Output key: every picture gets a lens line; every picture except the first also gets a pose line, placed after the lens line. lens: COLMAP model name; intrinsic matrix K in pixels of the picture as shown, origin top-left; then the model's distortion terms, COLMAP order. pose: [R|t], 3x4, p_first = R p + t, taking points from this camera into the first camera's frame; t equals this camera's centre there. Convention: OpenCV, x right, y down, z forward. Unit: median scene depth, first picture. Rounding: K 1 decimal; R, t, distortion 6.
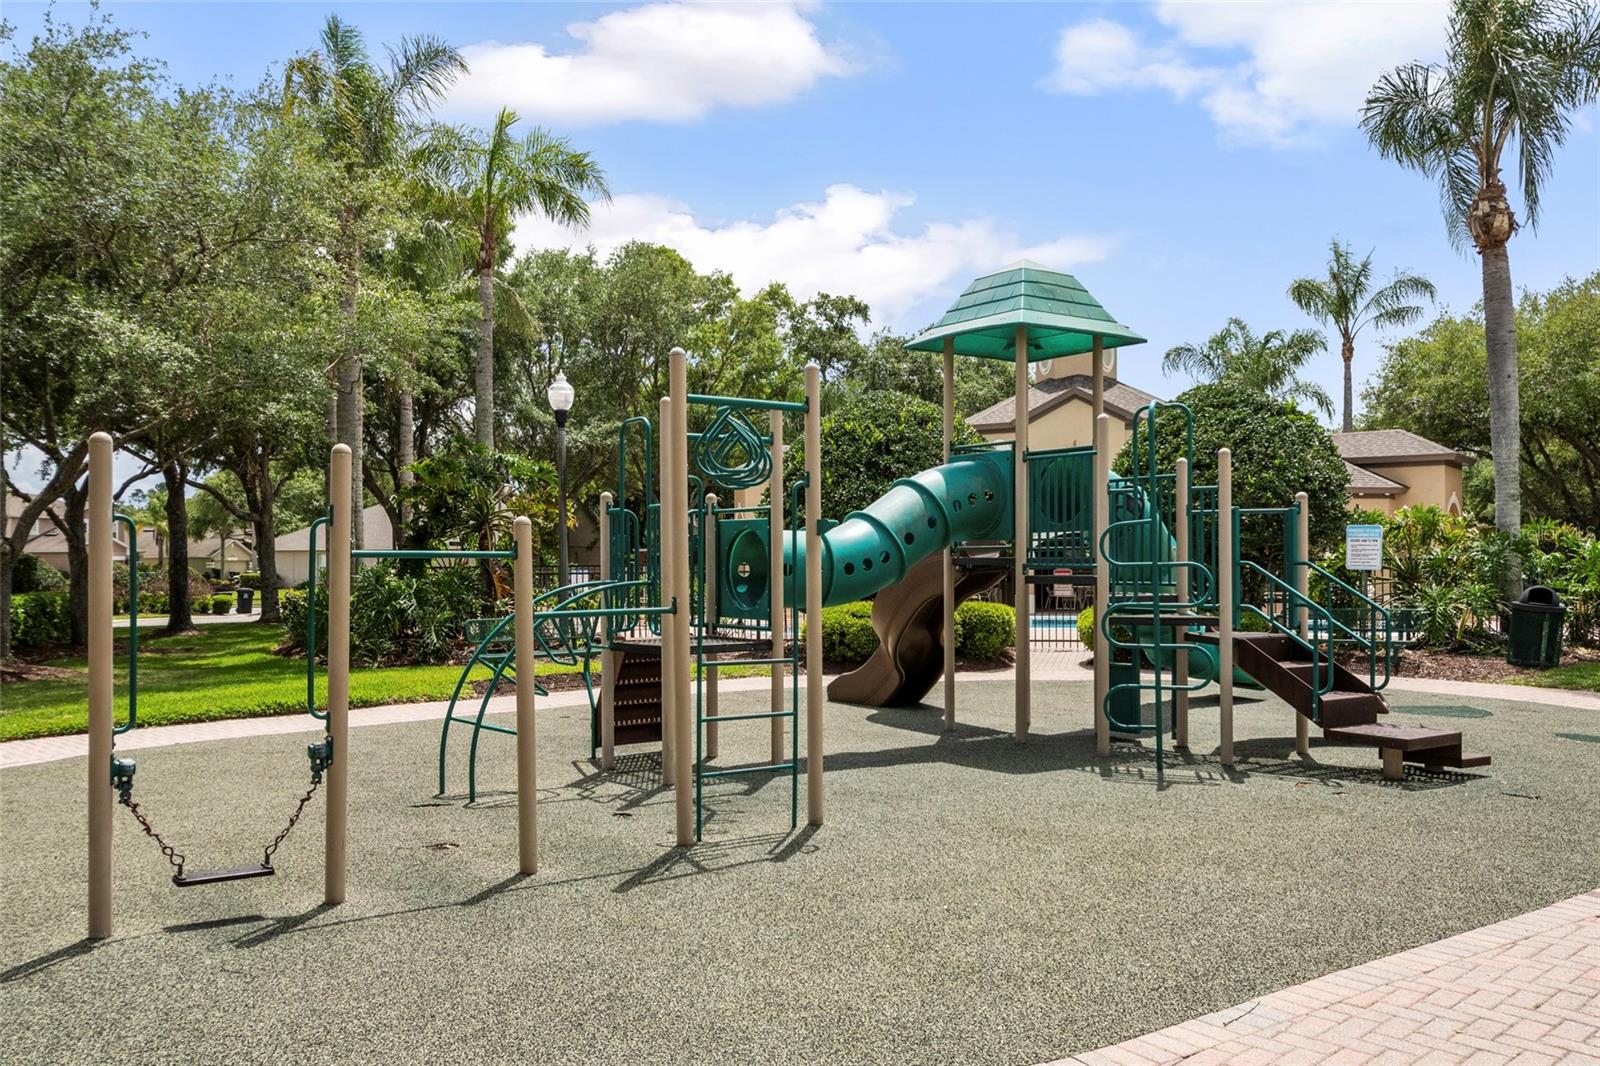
lens RADIAL K [[1354.6, 0, 800.0], [0, 1354.6, 533.0], [0, 0, 1]] dist [-0.001969, -0.004241]
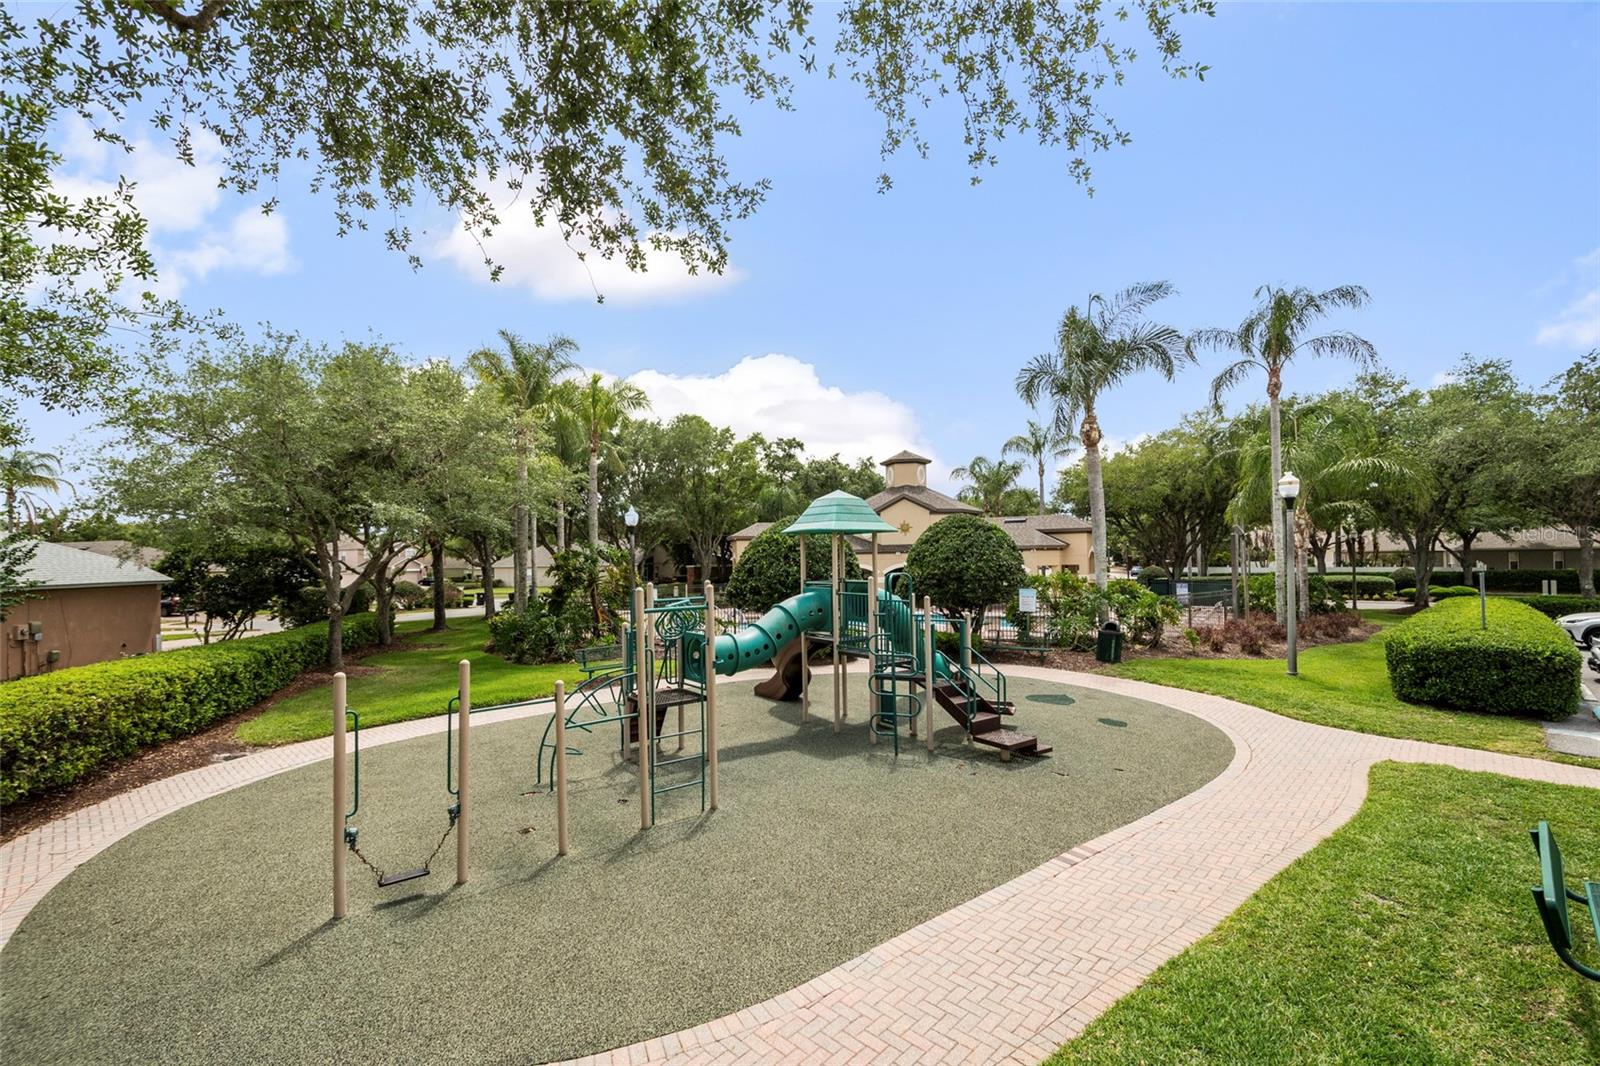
lens RADIAL K [[697.4, 0, 801.0], [0, 697.4, 554.5], [0, 0, 1]] dist [0.001550, 0.000157]
pose [[0.999066, -0.013799, 0.040950, 0.067354], [0.013923, 0.999899, -0.002751, -0.106604], [-0.040908, 0.003319, 0.999157, -0.044914]]
